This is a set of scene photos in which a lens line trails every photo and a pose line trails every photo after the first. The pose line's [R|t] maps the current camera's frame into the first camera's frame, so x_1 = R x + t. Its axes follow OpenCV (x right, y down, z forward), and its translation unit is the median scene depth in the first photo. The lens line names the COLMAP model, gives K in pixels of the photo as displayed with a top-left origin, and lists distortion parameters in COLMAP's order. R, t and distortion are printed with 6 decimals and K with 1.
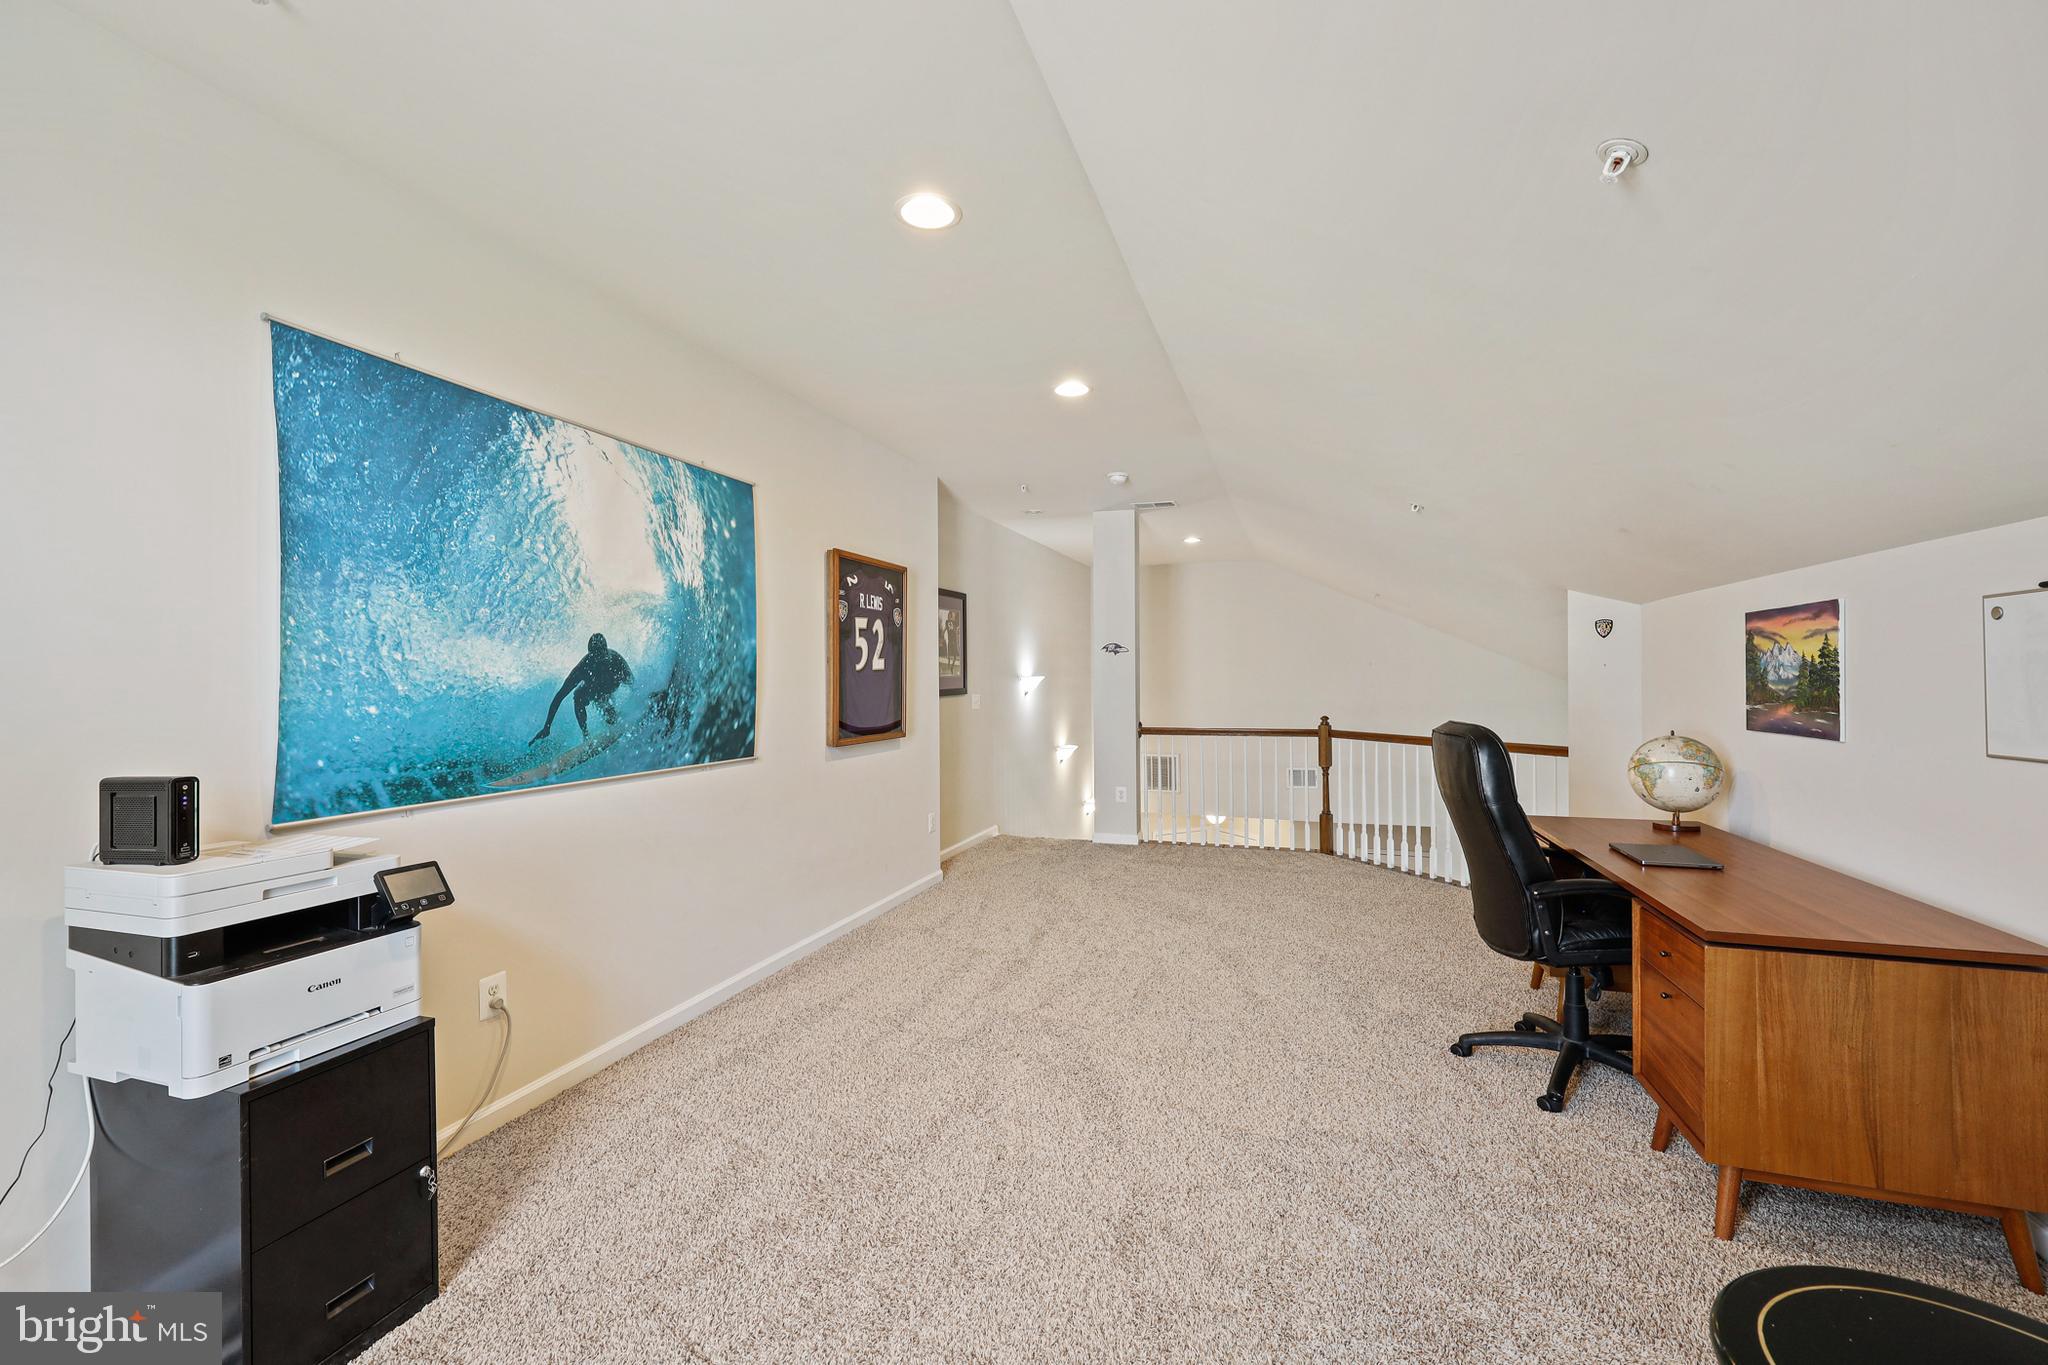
lens RADIAL K [[805.0, 0, 1026.0], [0, 805.0, 676.7], [0, 0, 1]] dist [0.000389, 0.000017]
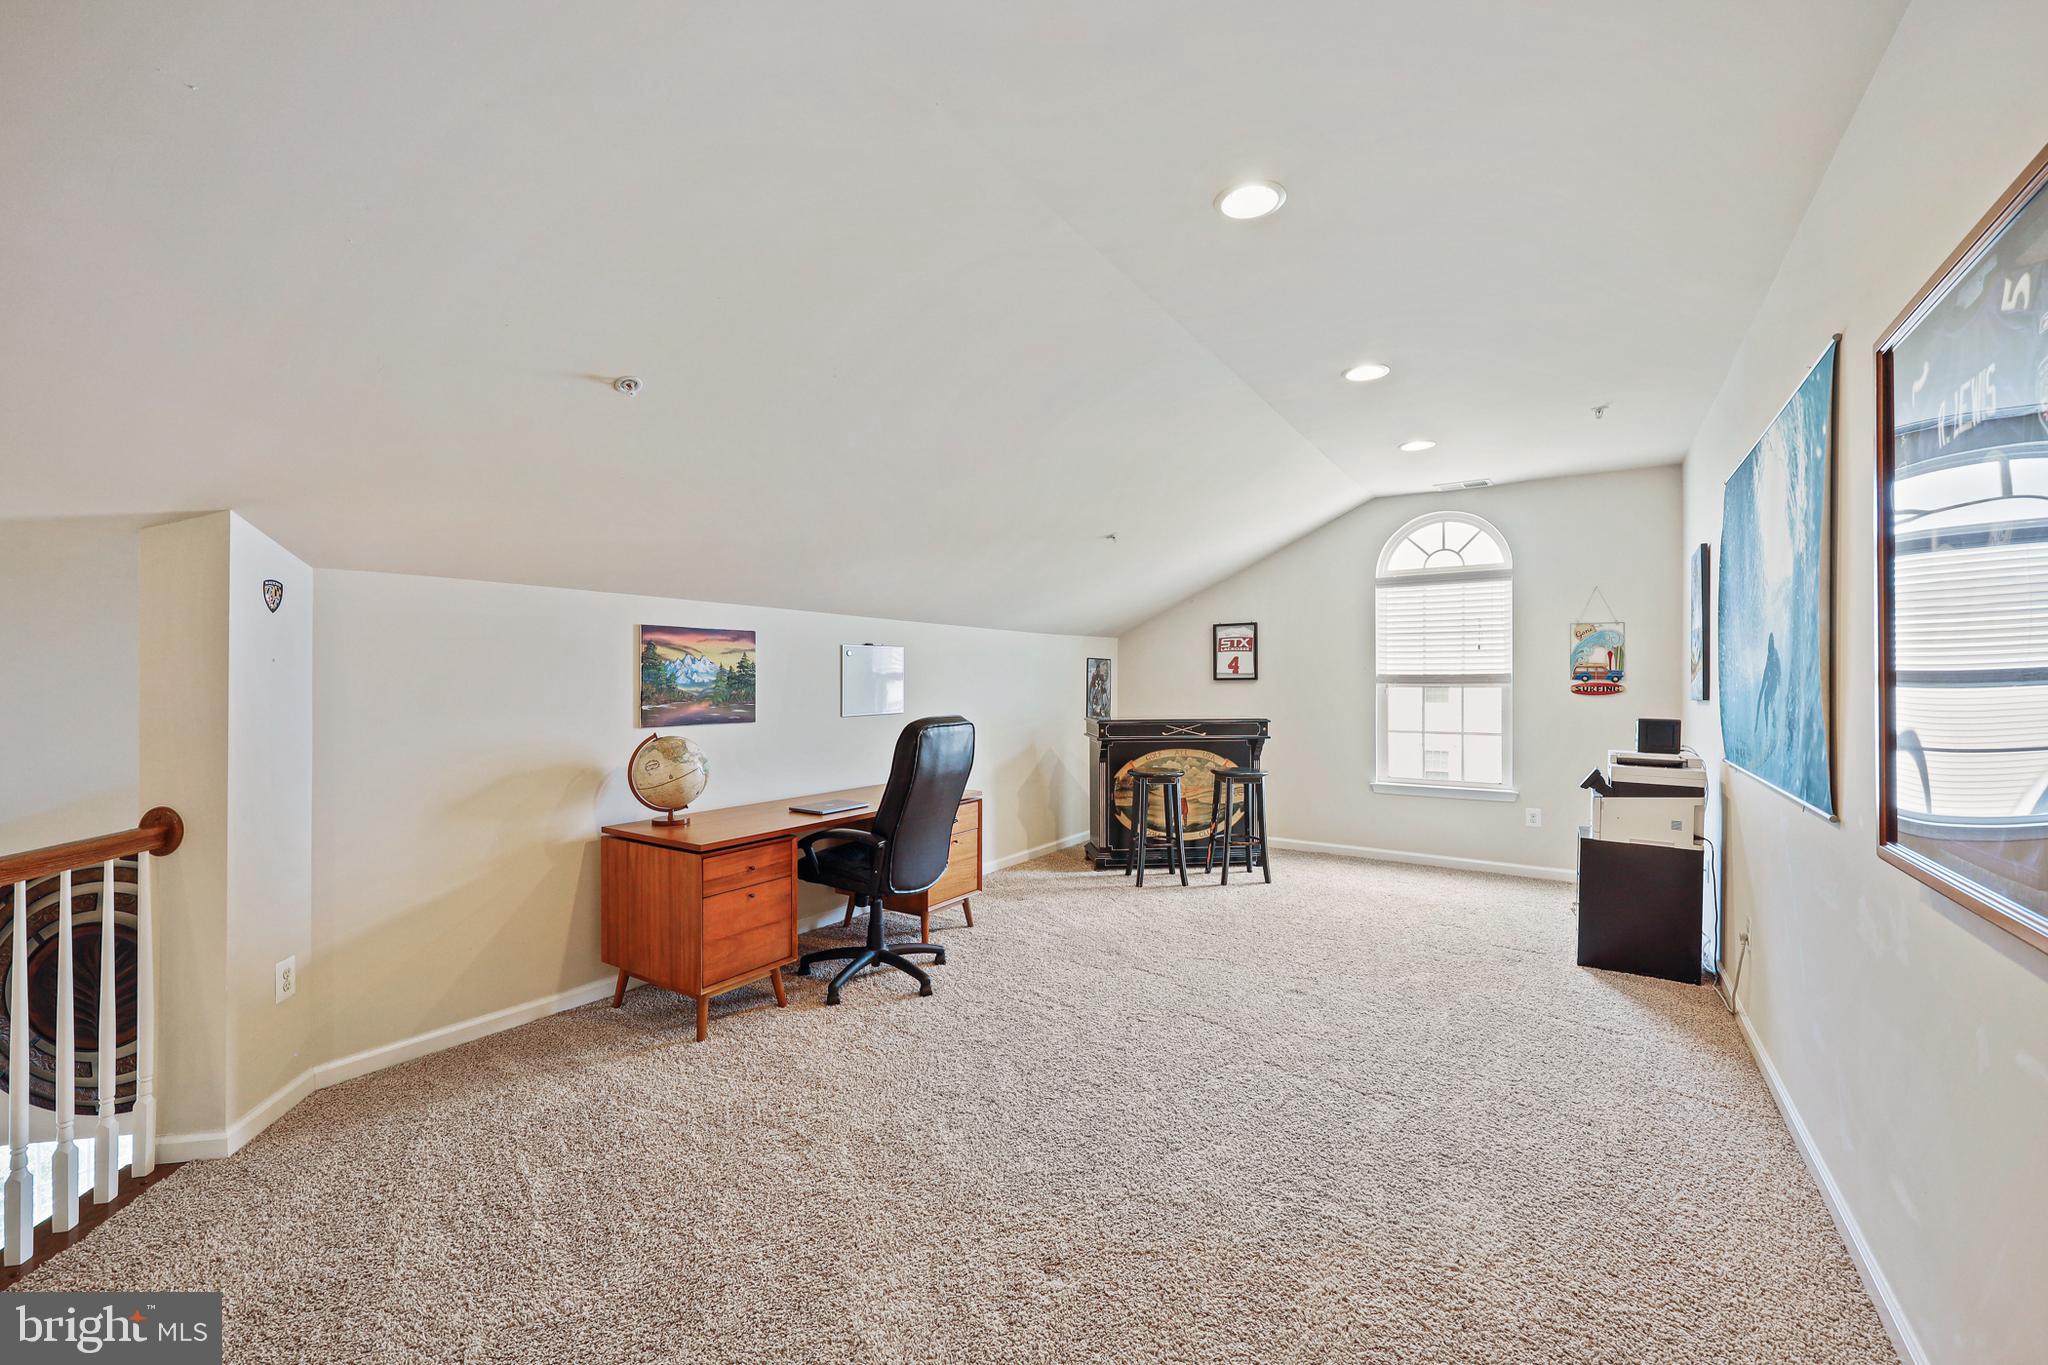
lens RADIAL K [[805.0, 0, 1025.3], [0, 805.0, 681.2], [0, 0, 1]] dist [0.000389, 0.000017]
pose [[-0.963325, 0.004880, 0.268292, 0.075376], [0.004313, 0.999987, -0.002705, 0.006505], [-0.268302, -0.001448, -0.963334, 2.135348]]
